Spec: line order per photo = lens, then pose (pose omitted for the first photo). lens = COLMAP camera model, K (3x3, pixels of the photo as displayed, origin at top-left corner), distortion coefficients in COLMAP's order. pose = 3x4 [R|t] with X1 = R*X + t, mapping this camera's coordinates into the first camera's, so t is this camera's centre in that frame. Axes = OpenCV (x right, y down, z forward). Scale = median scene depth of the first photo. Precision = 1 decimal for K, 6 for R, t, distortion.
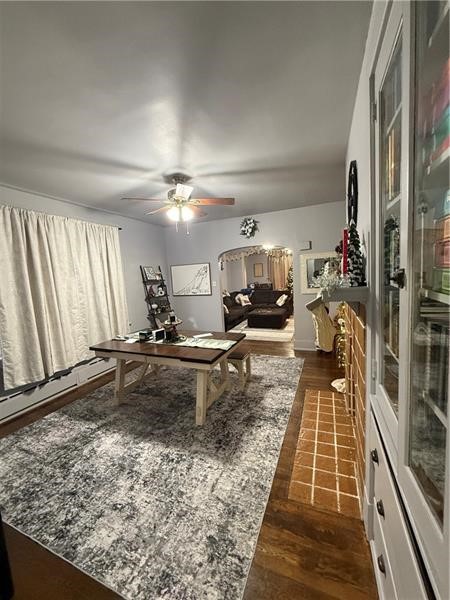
lens RADIAL K [[238.6, 0, 225.6], [0, 238.6, 299.8], [0, 0, 1]] dist [0.003603, 0.000417]
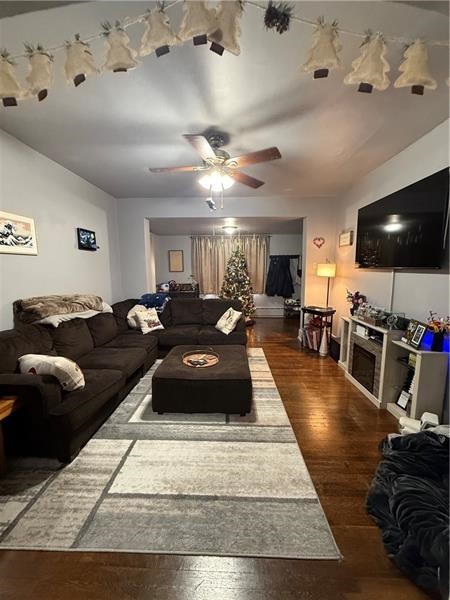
lens RADIAL K [[238.6, 0, 226.1], [0, 238.6, 298.5], [0, 0, 1]] dist [0.003603, 0.000417]
pose [[0.933321, 0.014256, 0.358760, 0.053238], [-0.015108, 0.999886, -0.000427, -0.040767], [-0.358725, -0.005021, 0.933430, 0.517161]]
